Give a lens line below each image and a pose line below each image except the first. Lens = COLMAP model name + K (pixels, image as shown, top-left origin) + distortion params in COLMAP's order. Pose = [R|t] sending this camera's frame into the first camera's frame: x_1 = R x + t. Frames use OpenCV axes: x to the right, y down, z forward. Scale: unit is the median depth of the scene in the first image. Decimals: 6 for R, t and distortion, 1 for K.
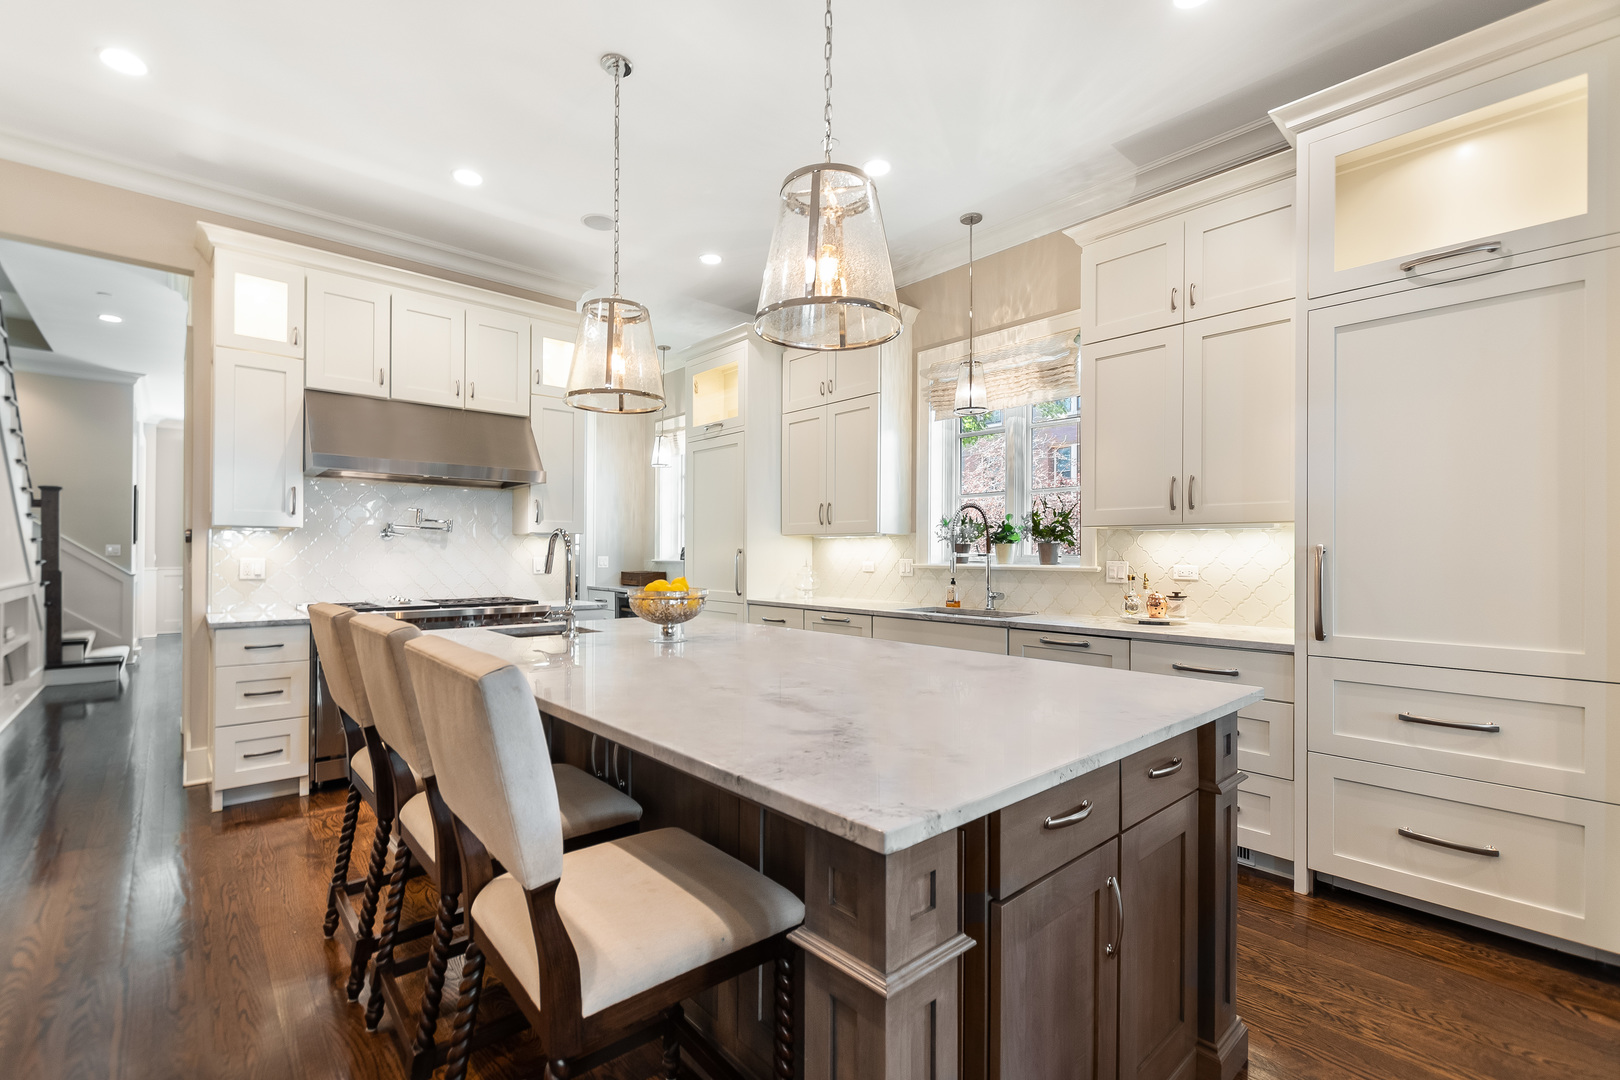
lens RADIAL K [[717.0, 0, 809.2], [0, 717.0, 554.3], [0, 0, 1]] dist [0.002212, -0.001844]
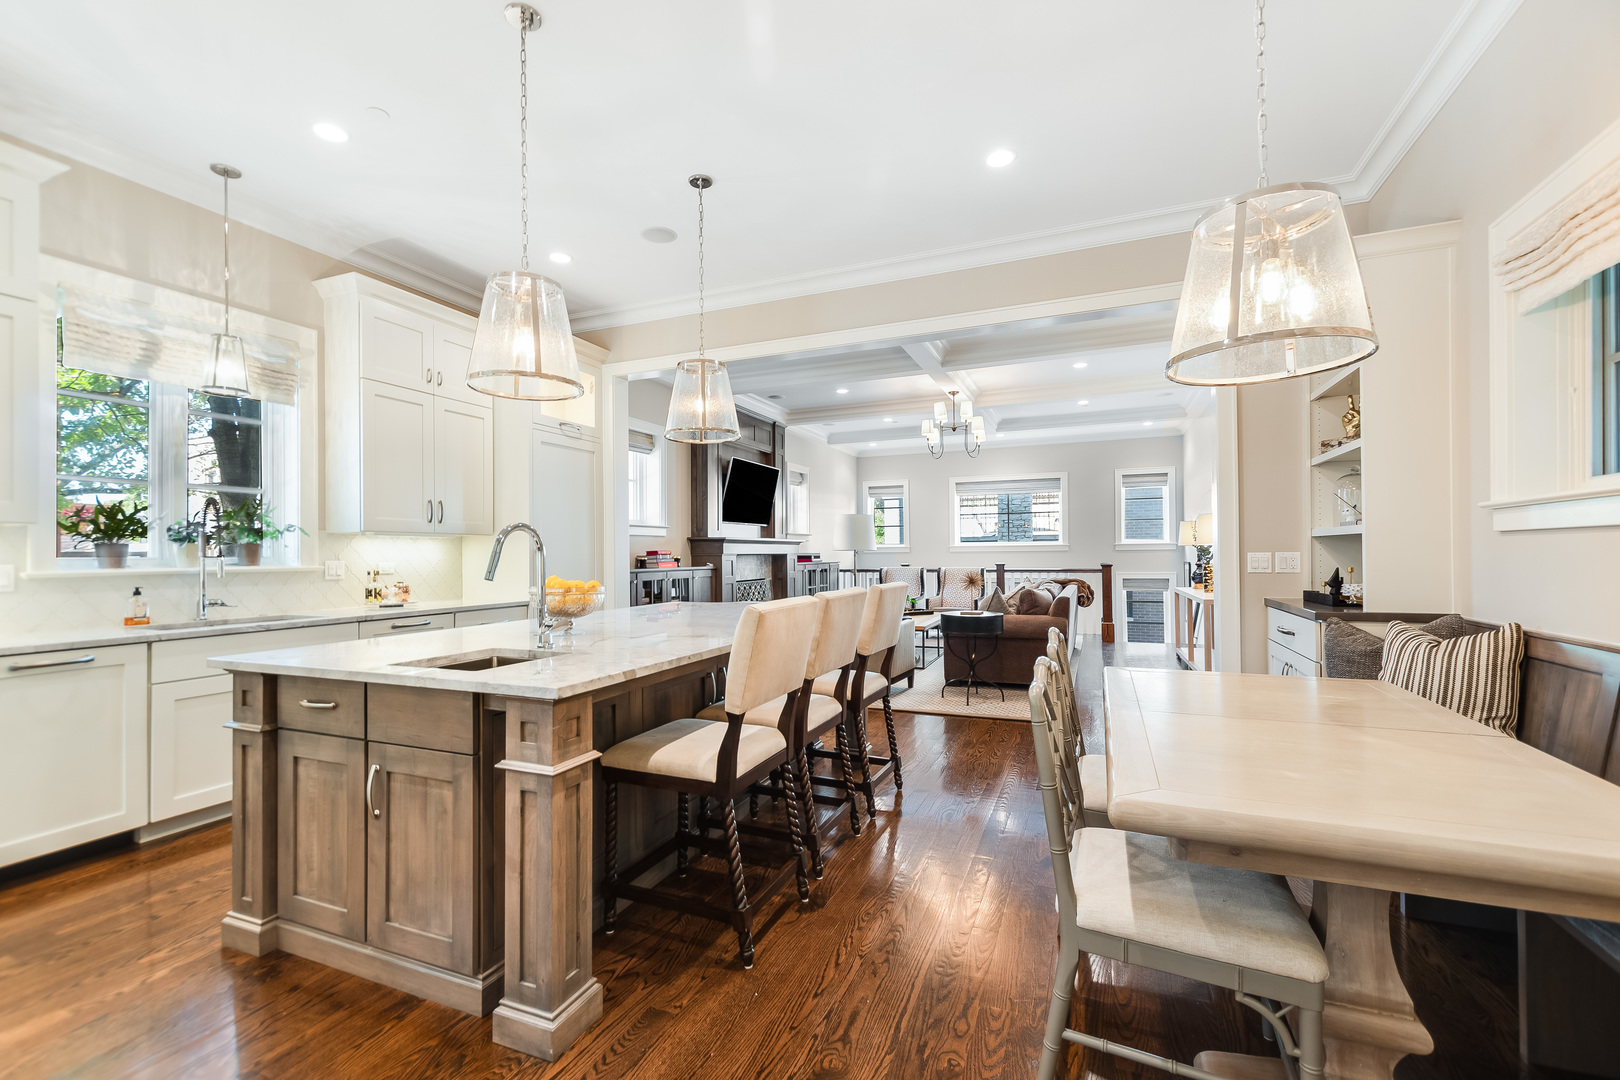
lens RADIAL K [[698.9, 0, 805.7], [0, 698.9, 545.8], [0, 0, 1]] dist [0.003969, -0.003155]
pose [[-0.431462, 0.007072, 0.902103, -0.819654], [0.003528, 0.999975, -0.006152, -0.004206], [-0.902124, 0.000528, -0.431476, 0.709863]]
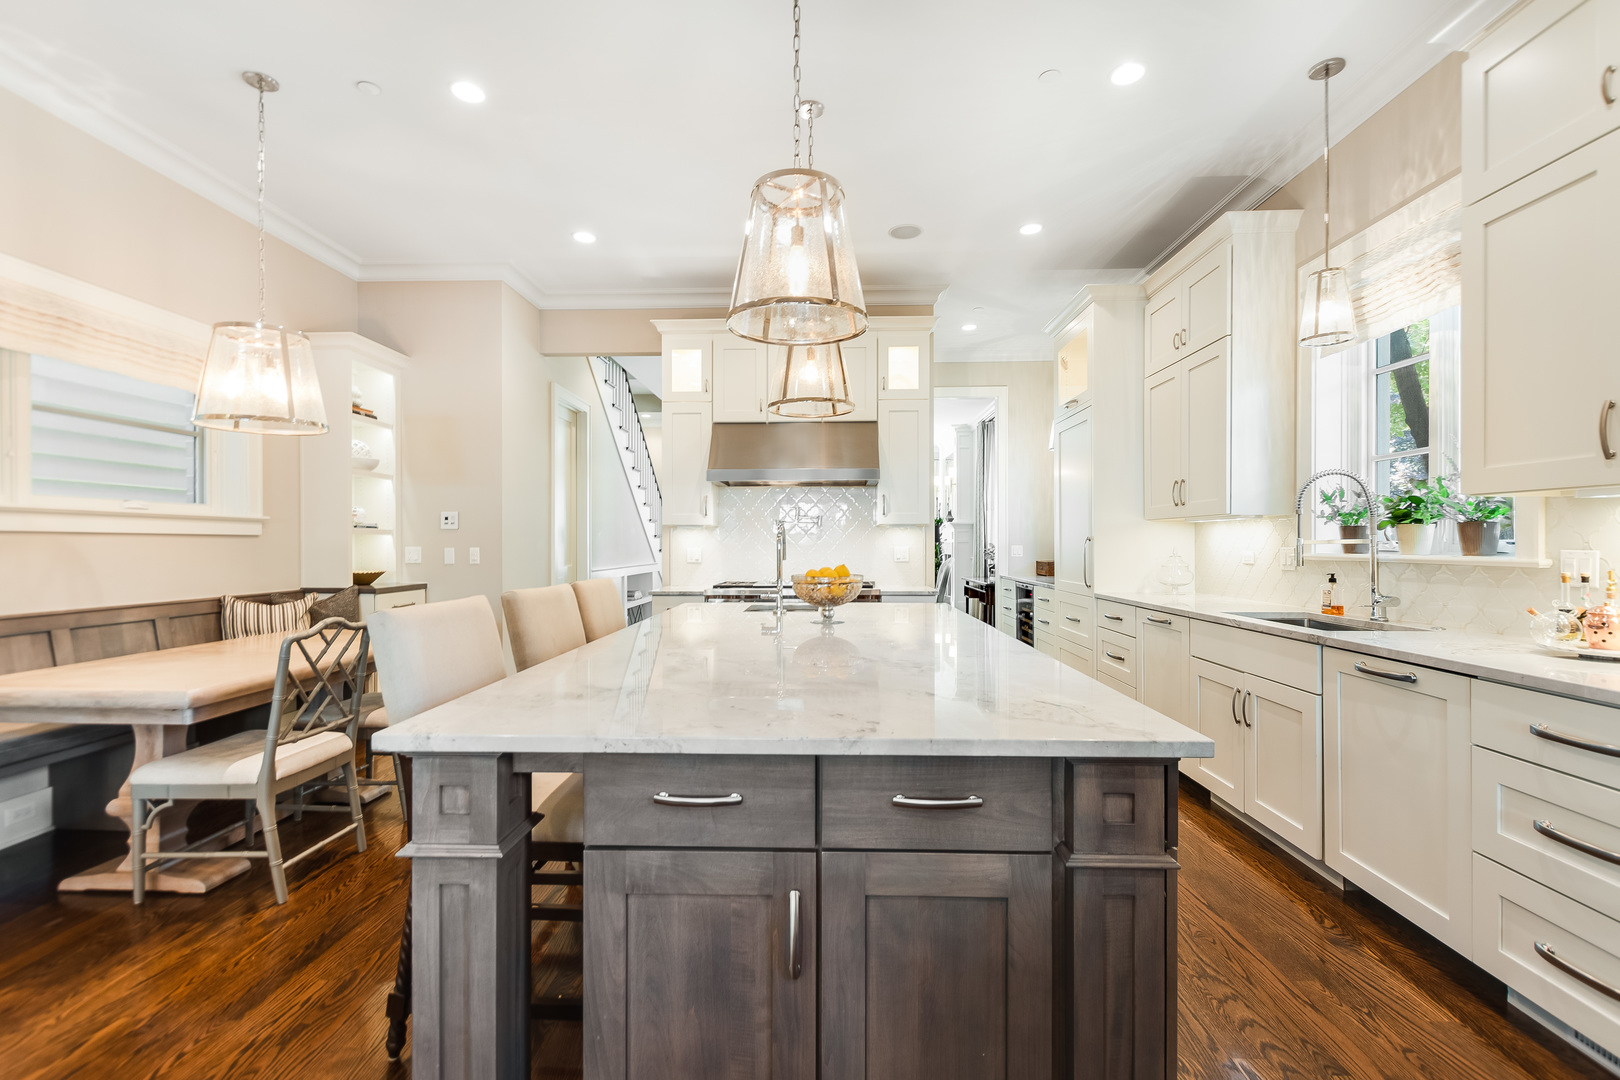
lens RADIAL K [[732.5, 0, 799.9], [0, 732.5, 546.9], [0, 0, 1]] dist [-0.000895, 0.000226]
pose [[0.713888, -0.002628, -0.700255, 0.349361], [0.004809, 0.999988, 0.001149, 0.002832], [0.700243, -0.004188, 0.713892, 0.109857]]
